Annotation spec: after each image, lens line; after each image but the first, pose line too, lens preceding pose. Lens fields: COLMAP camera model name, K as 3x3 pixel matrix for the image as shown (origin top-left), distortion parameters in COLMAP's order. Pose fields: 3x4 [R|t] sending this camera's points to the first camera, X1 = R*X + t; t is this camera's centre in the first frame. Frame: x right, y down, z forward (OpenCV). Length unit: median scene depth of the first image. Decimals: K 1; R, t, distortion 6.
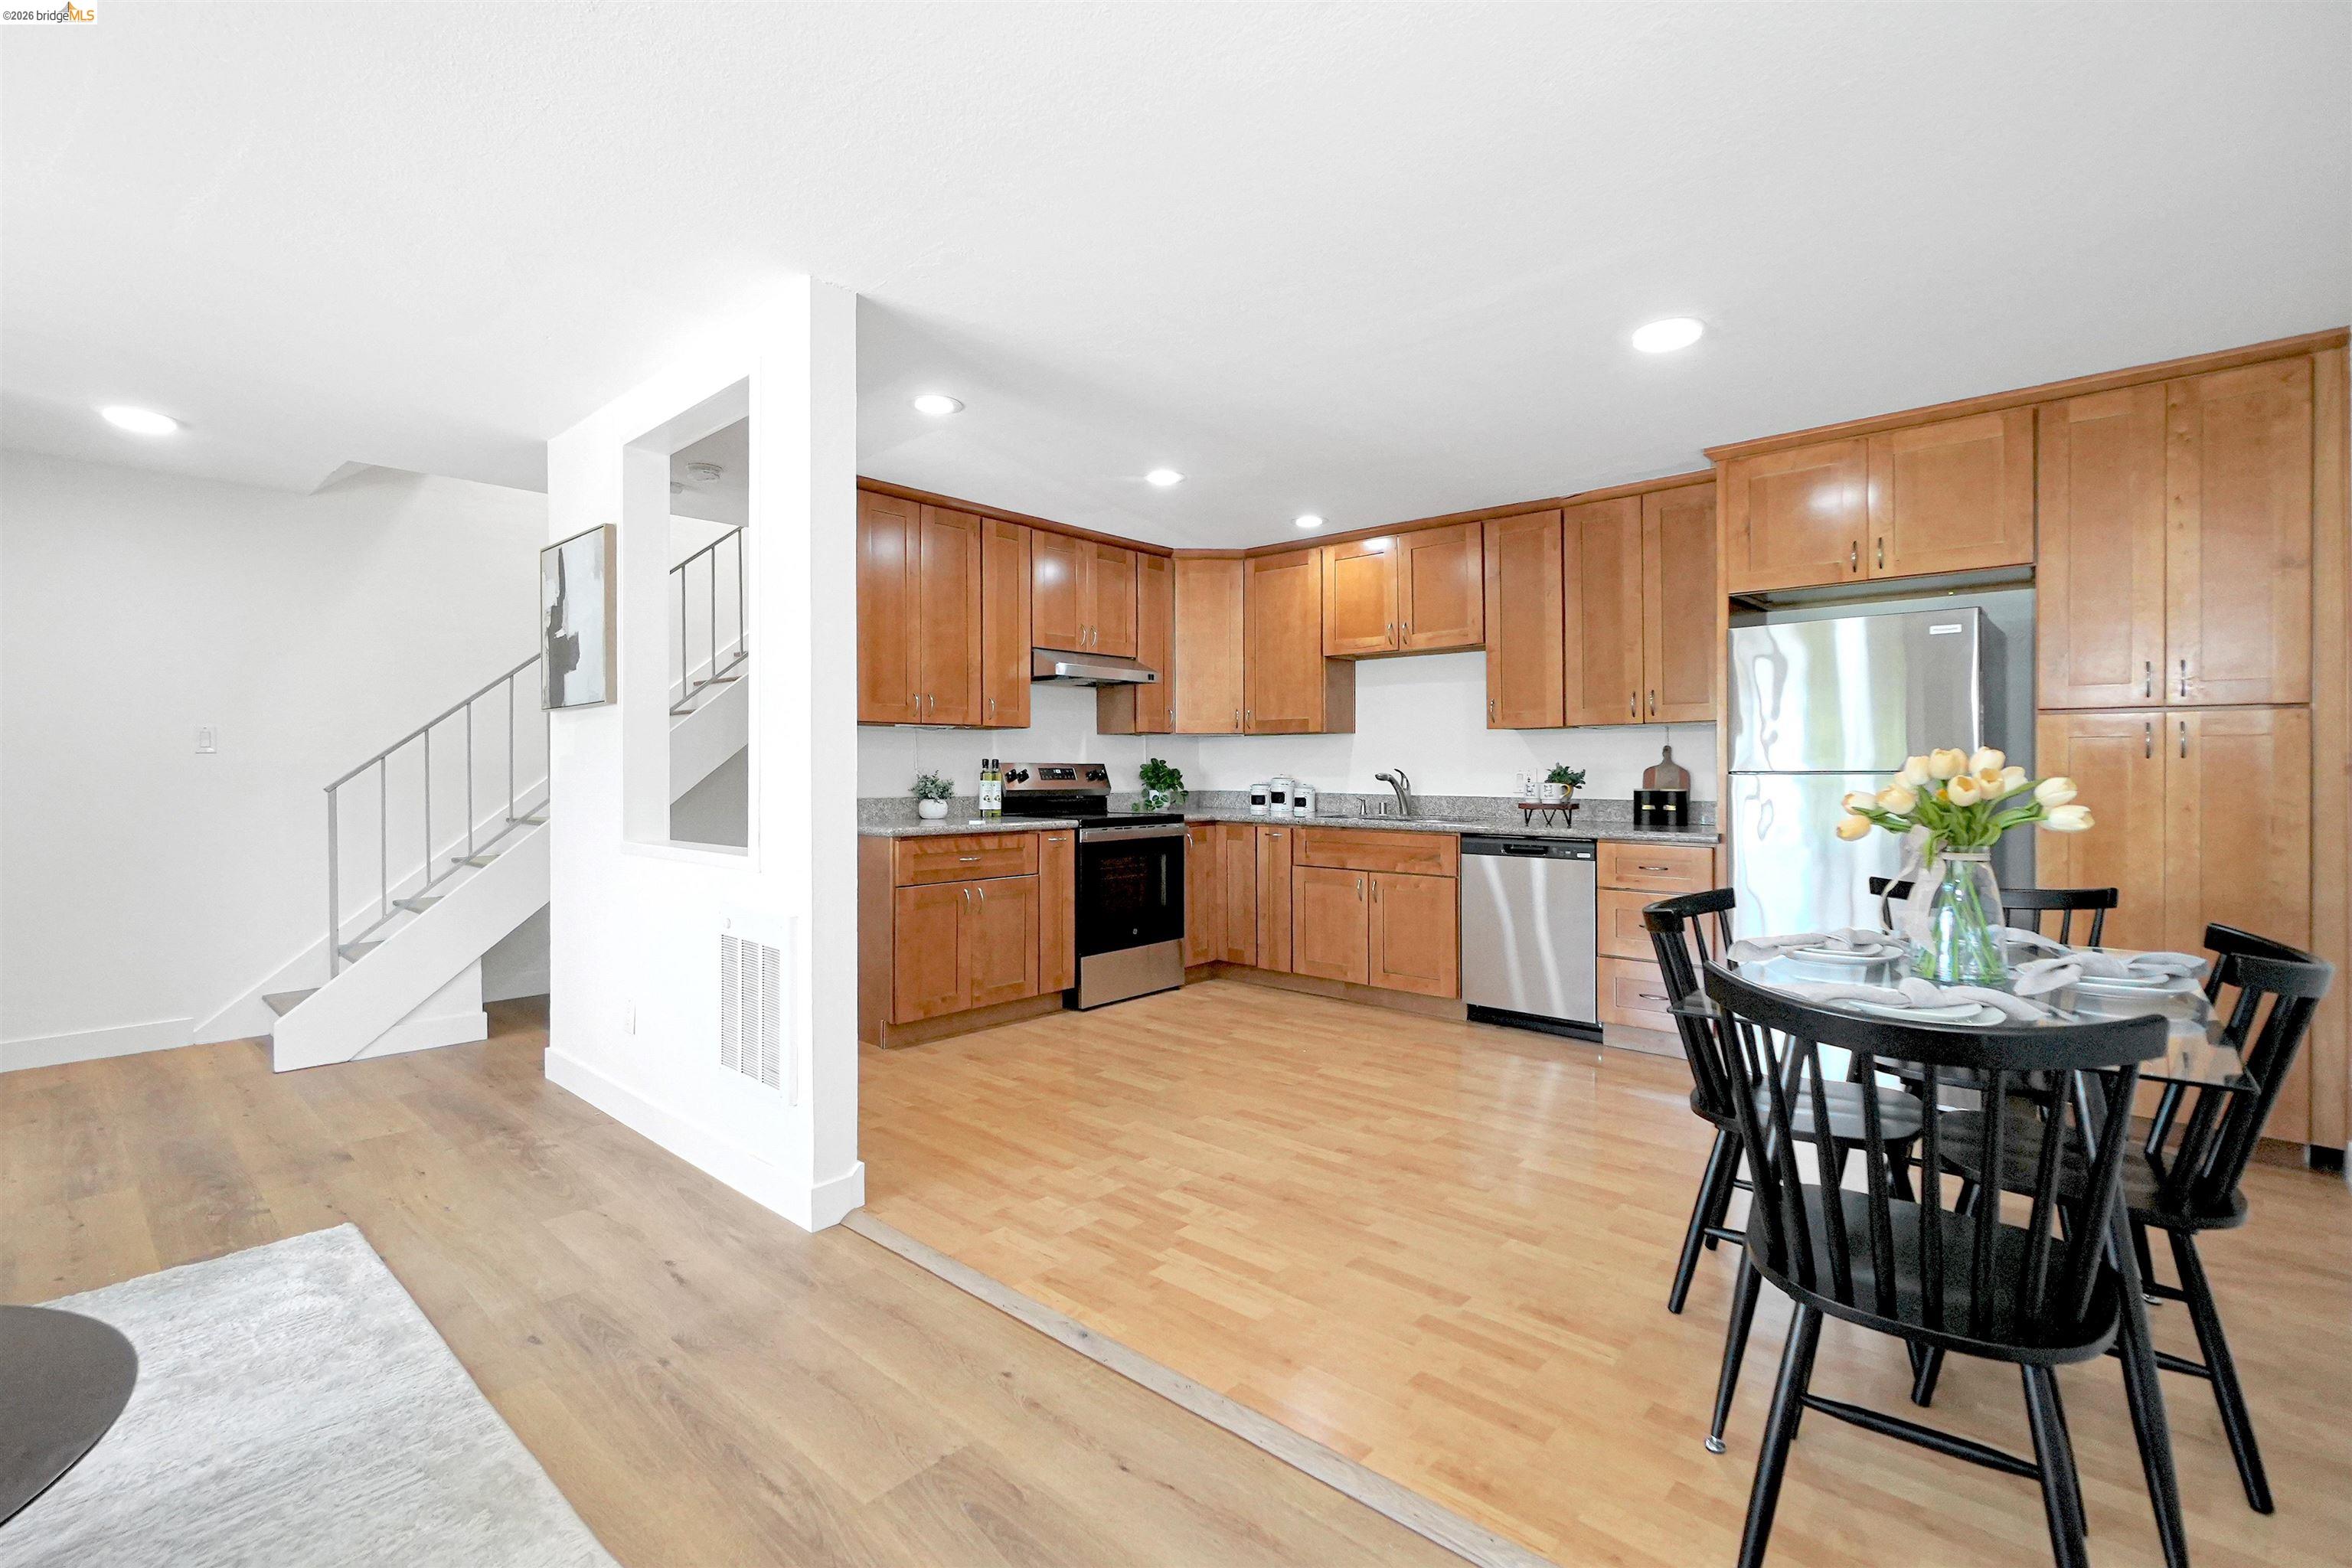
lens RADIAL K [[1044.0, 0, 1208.5], [0, 1044.0, 780.3], [0, 0, 1]] dist [0.001038, 0.004395]
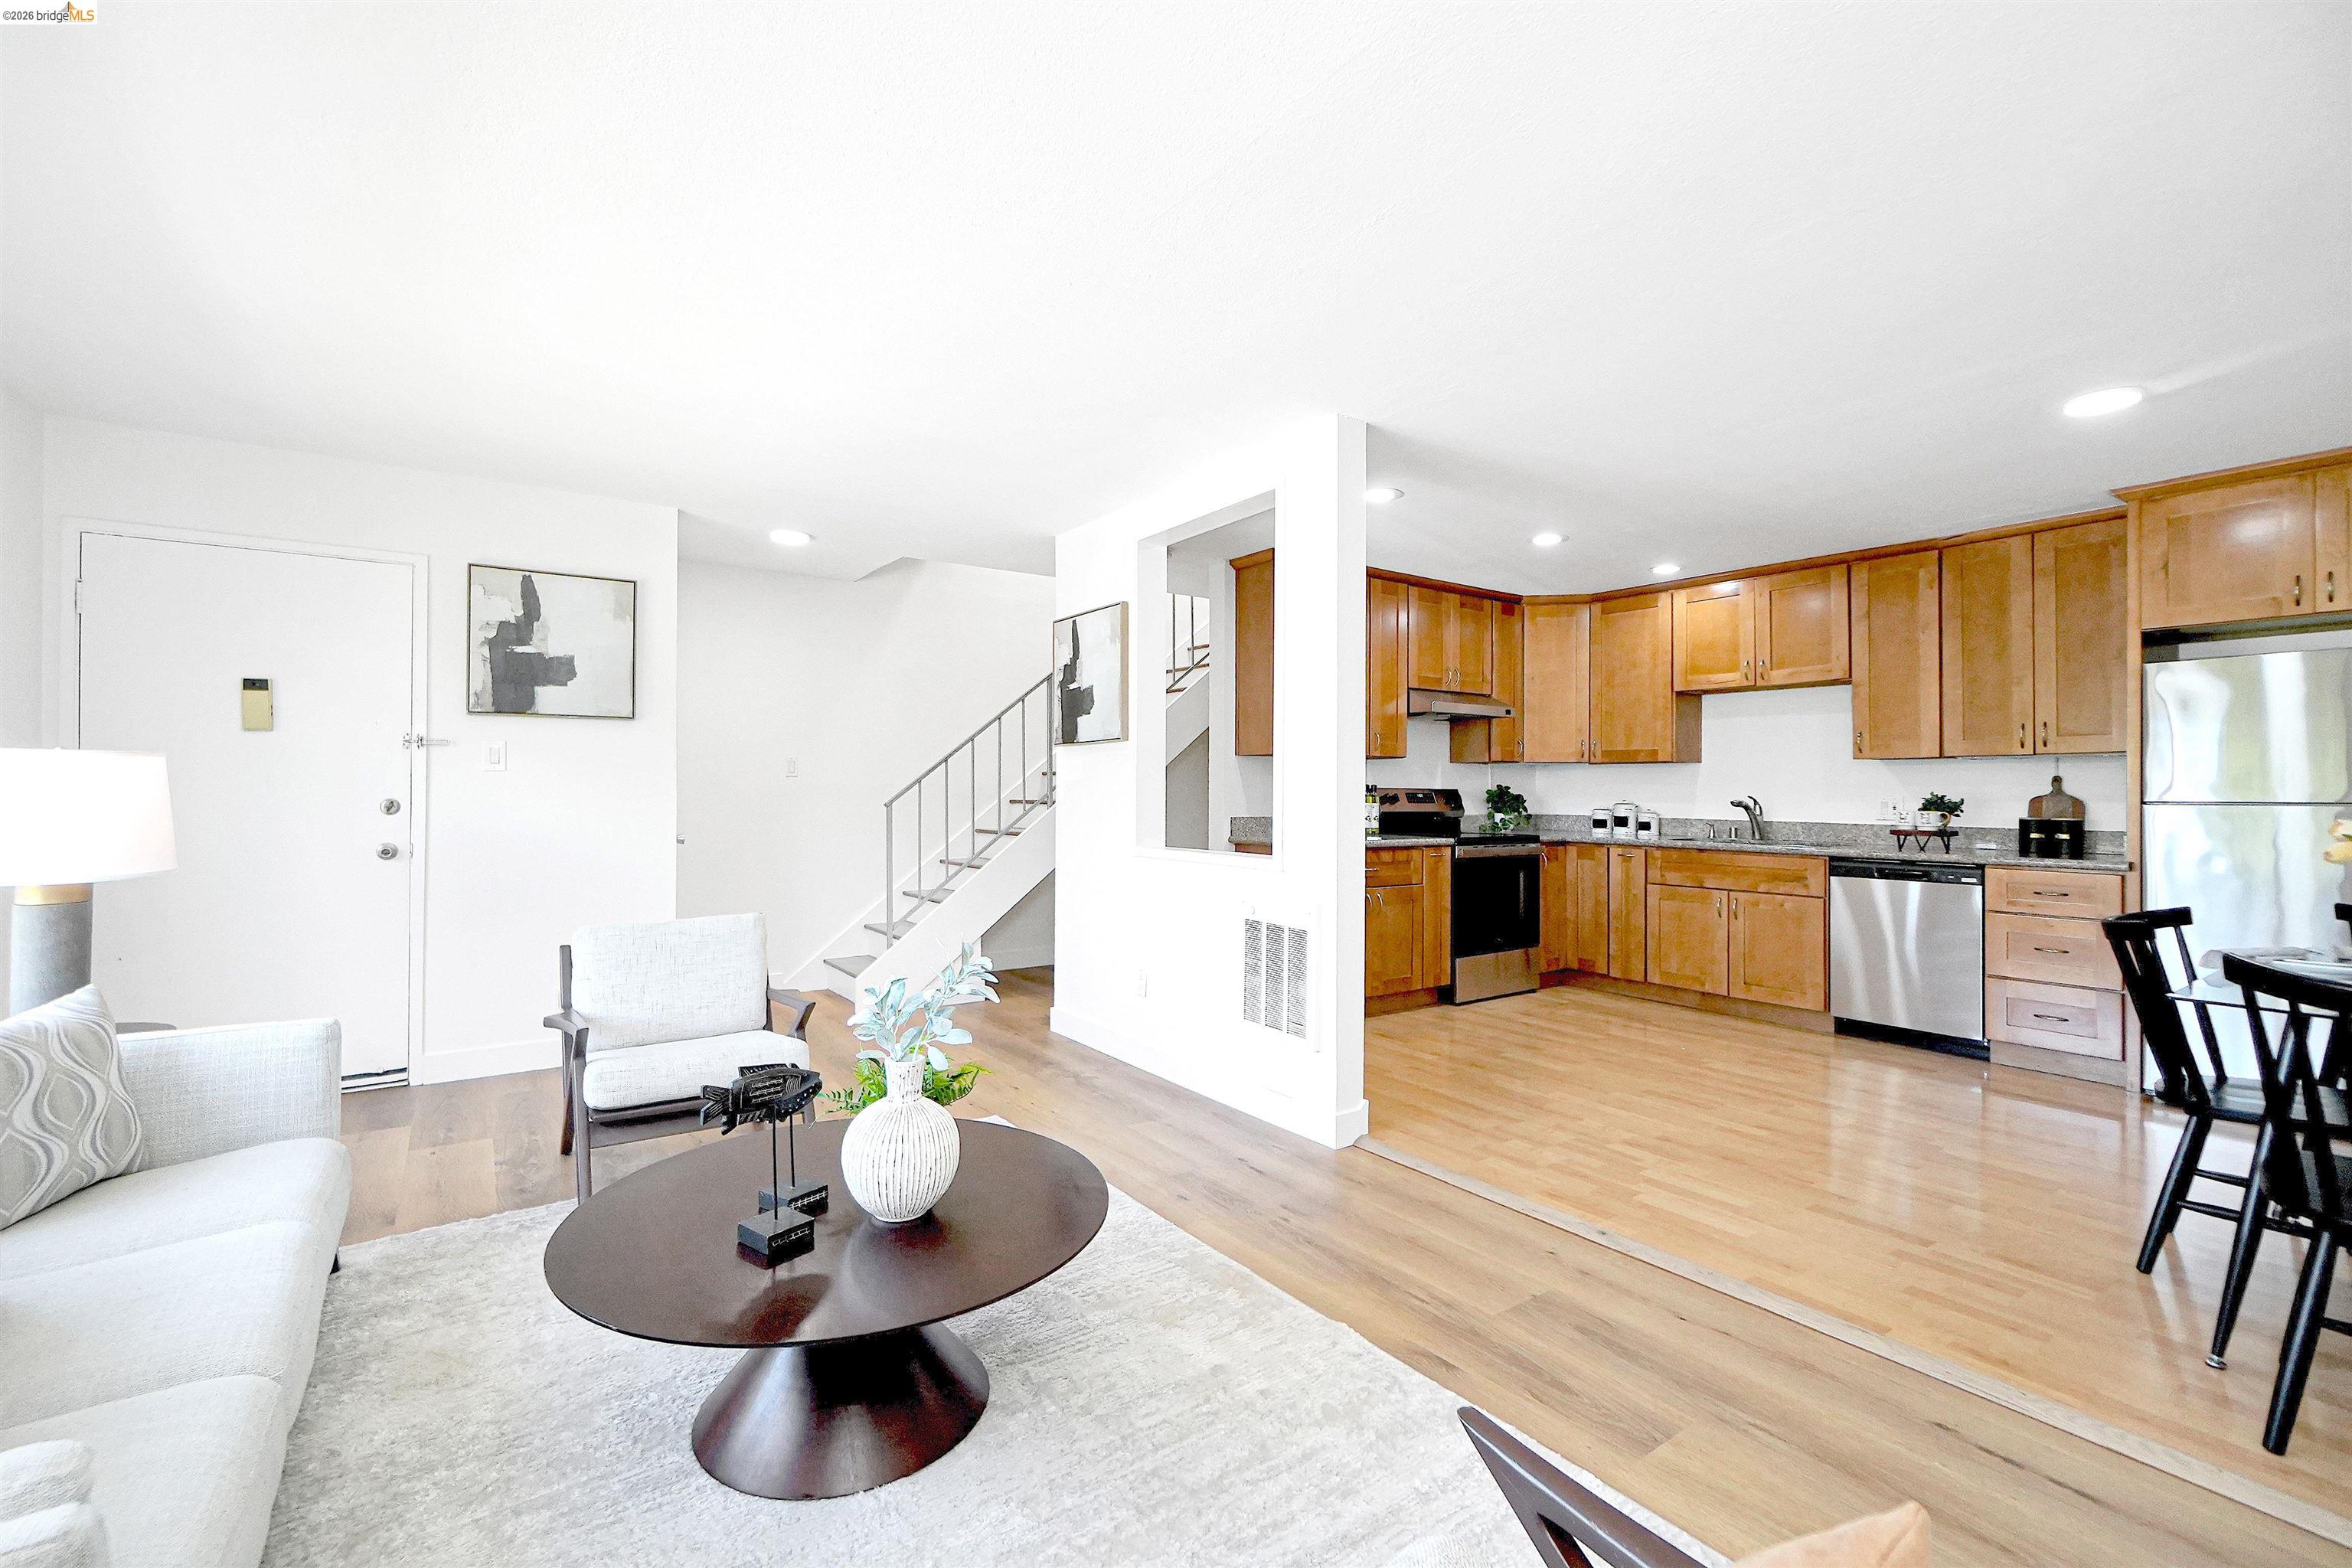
lens RADIAL K [[1044.0, 0, 1164.6], [0, 1044.0, 795.6], [0, 0, 1]] dist [0.001038, 0.004395]
pose [[0.974882, 0.008698, -0.222551, -0.199775], [-0.010263, 0.999930, -0.005877, 0.001457], [0.222484, 0.008013, 0.974903, -0.210740]]
